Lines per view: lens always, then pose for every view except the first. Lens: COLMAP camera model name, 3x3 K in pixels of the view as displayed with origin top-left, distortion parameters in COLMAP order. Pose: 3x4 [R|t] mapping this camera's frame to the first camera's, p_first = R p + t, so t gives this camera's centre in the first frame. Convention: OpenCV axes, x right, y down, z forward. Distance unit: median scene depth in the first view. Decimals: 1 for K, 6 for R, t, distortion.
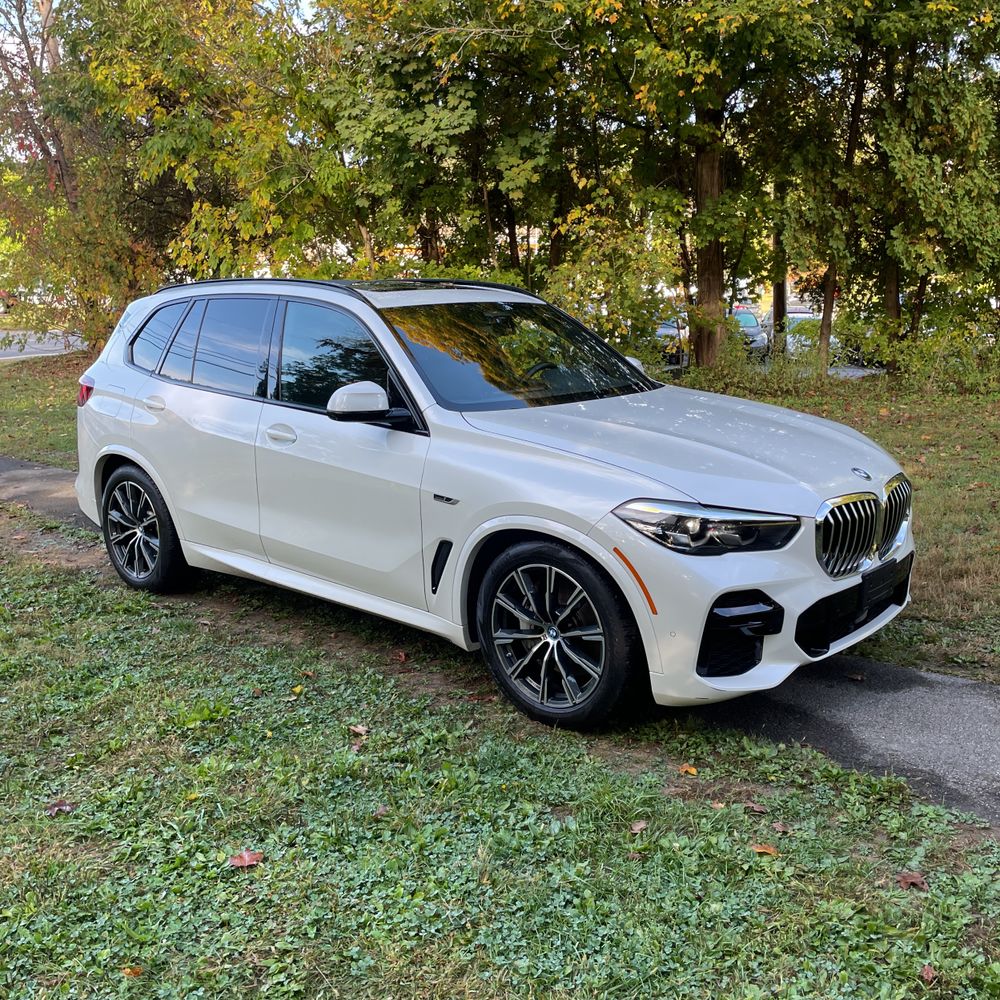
lens RADIAL K [[1015.4, 0, 506.1], [0, 1015.4, 496.3], [0, 0, 1]] dist [0.023883, 0.000000]
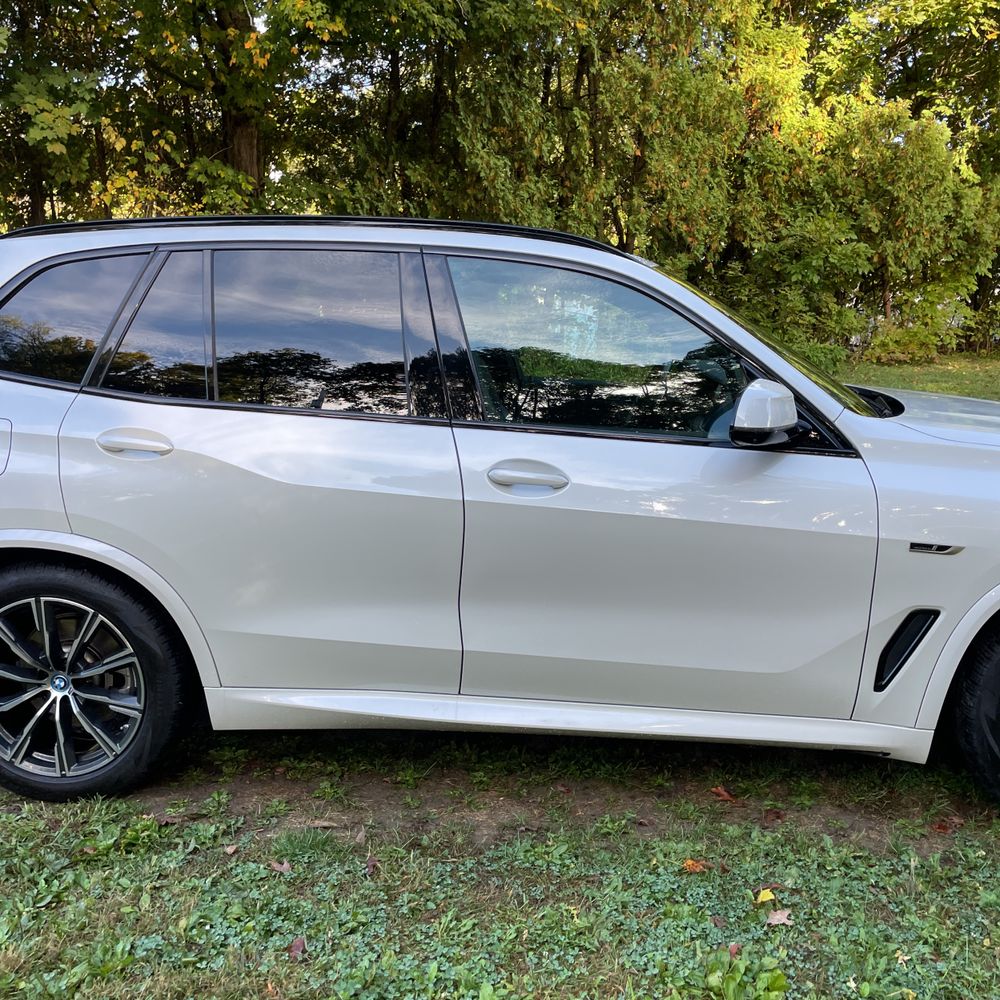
lens RADIAL K [[1015.4, 0, 494.0], [0, 1015.4, 493.7], [0, 0, 1]] dist [0.023883, 0.000000]
pose [[0.795751, -0.092843, 0.598465, -0.225958], [0.097751, 0.994912, 0.024371, -0.025525], [-0.597683, 0.039107, 0.800778, 0.207999]]
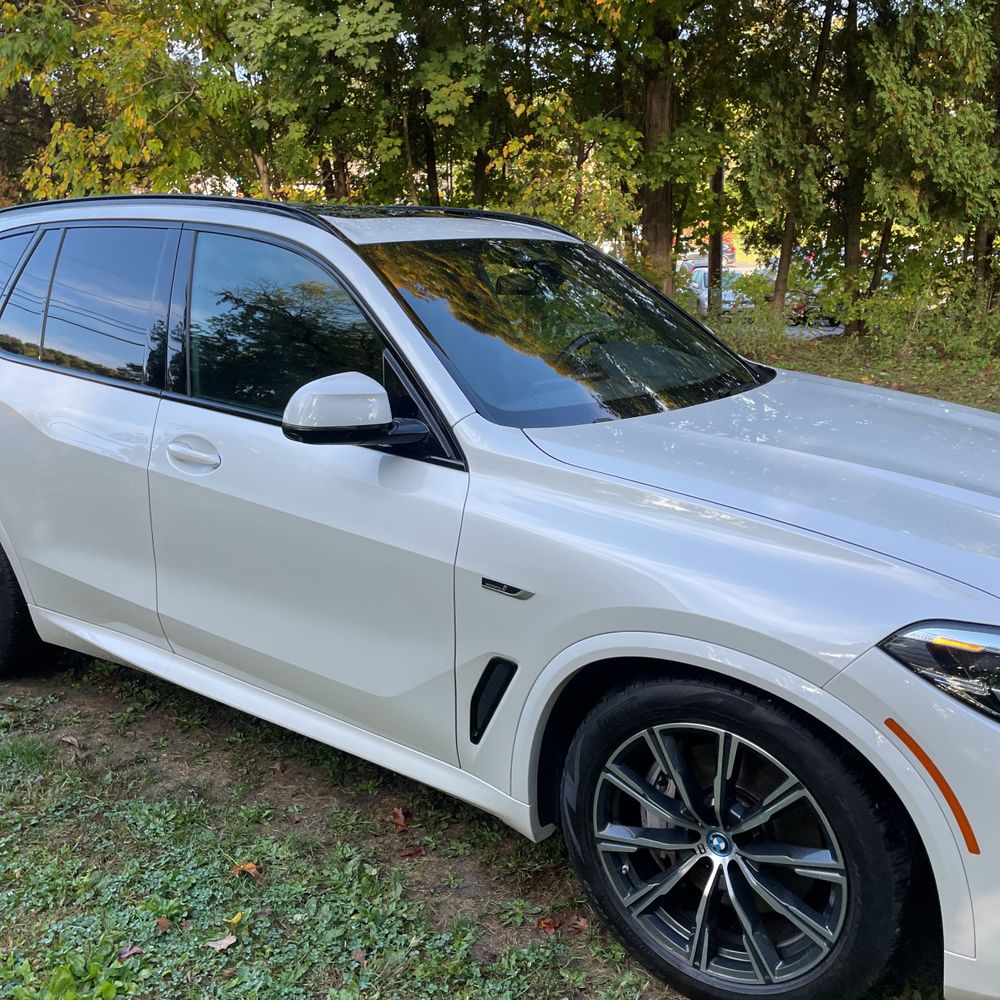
lens RADIAL K [[1015.4, 0, 488.0], [0, 1015.4, 492.4], [0, 0, 1]] dist [0.023883, 0.000000]
pose [[0.995489, -0.005416, 0.094719, -0.040072], [0.001287, 0.999048, 0.043594, -0.024396], [-0.094865, -0.043276, 0.994549, 0.146939]]
